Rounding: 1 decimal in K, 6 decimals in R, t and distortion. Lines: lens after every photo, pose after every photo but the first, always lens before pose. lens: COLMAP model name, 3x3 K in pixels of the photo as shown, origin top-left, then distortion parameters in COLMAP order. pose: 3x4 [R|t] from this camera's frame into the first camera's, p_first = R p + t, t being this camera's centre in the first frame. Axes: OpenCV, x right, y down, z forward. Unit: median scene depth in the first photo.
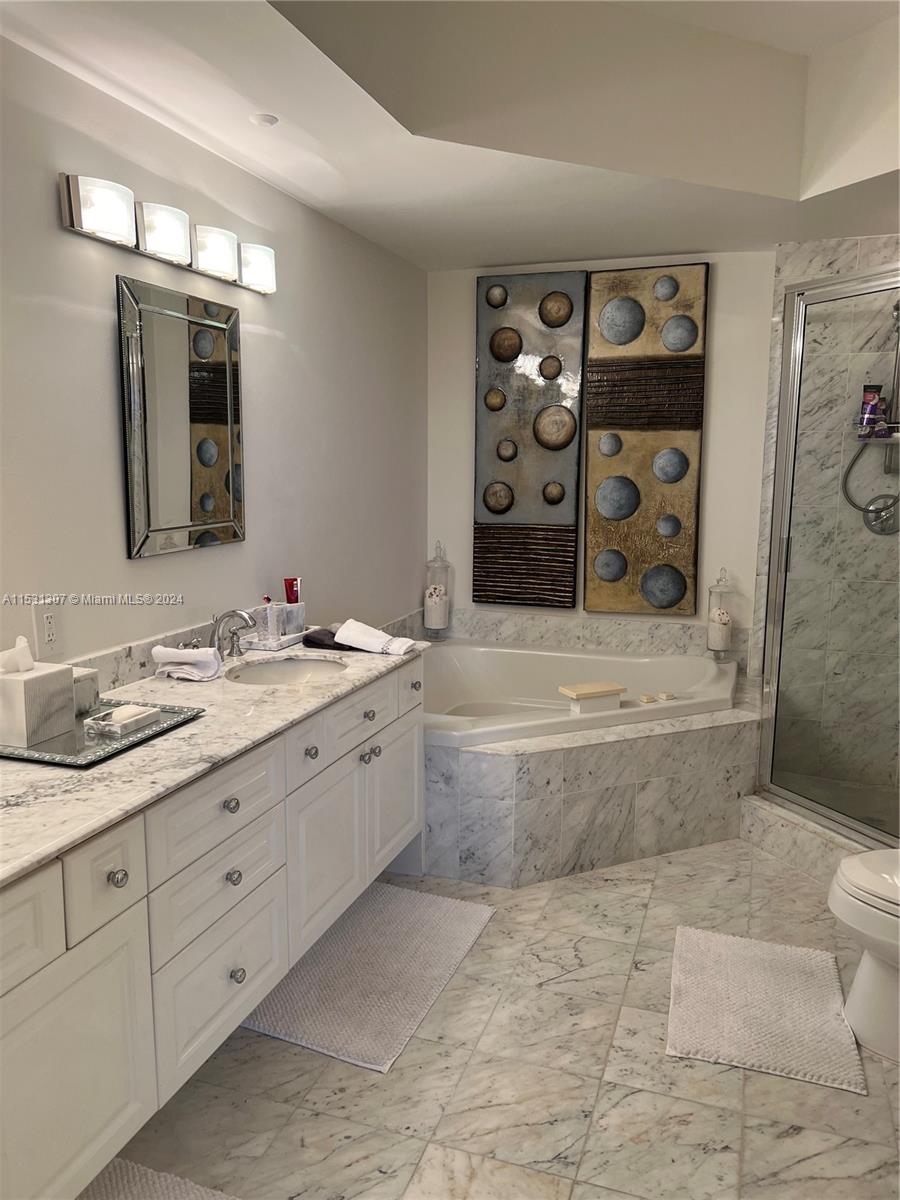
lens RADIAL K [[897.6, 0, 445.2], [0, 897.6, 598.2], [0, 0, 1]] dist [0.045139, -0.054353]
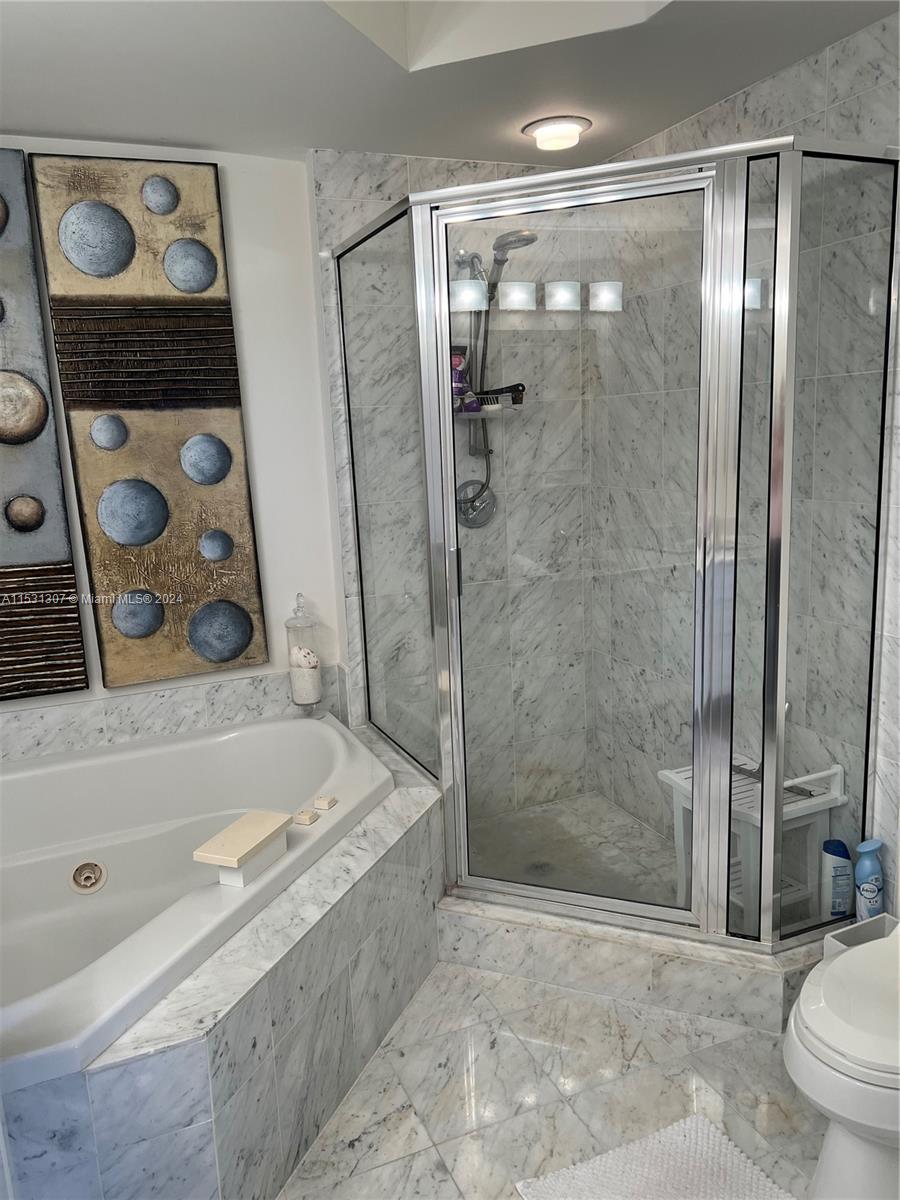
lens RADIAL K [[897.6, 0, 444.3], [0, 897.6, 602.9], [0, 0, 1]] dist [0.045139, -0.054353]
pose [[0.738125, -0.163405, 0.654576, -0.087554], [0.149705, 0.985708, 0.077254, -0.064957], [-0.657845, 0.040970, 0.752038, 0.365248]]
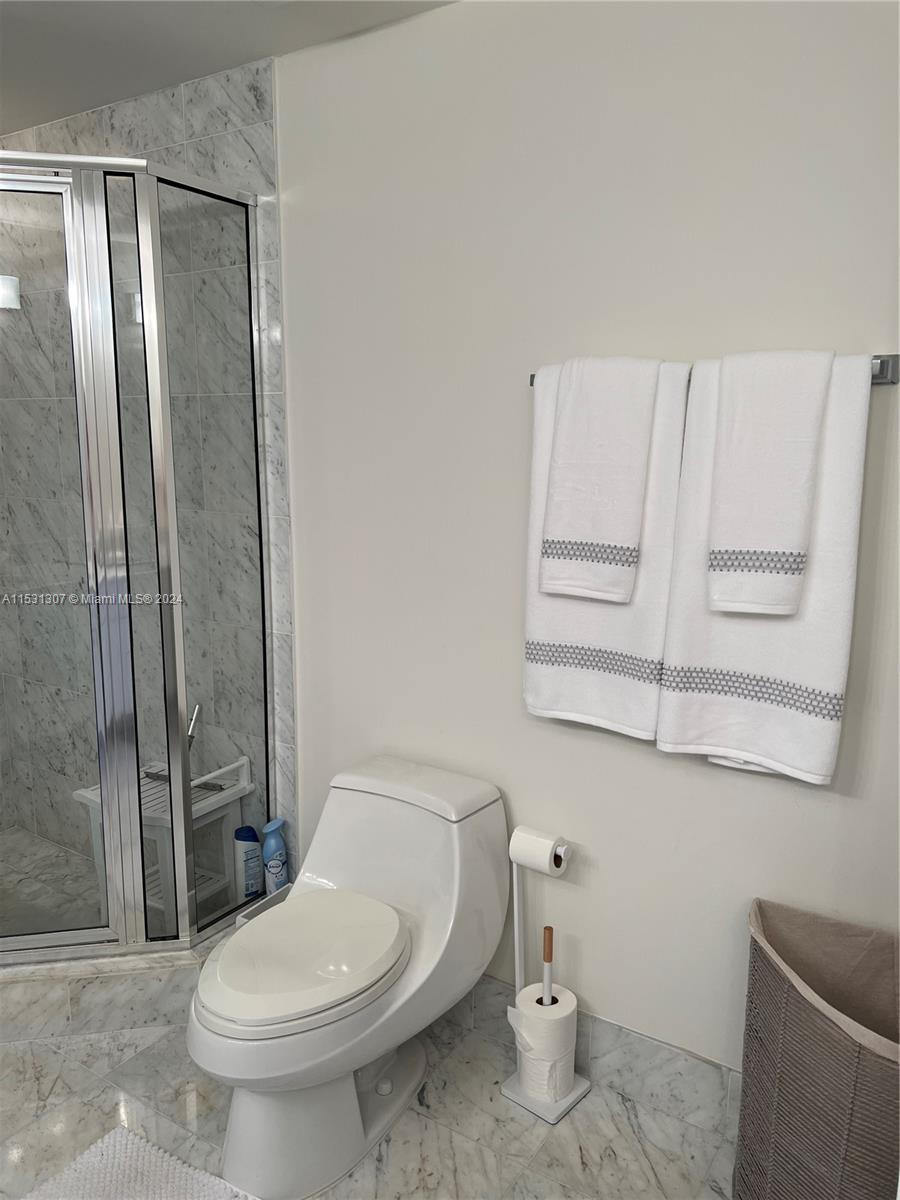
lens RADIAL K [[897.6, 0, 448.3], [0, 897.6, 607.5], [0, 0, 1]] dist [0.045139, -0.054353]
pose [[0.241217, -0.185224, 0.952631, -0.077470], [0.142420, 0.977746, 0.154045, -0.055027], [-0.959964, 0.098515, 0.262229, 0.323902]]
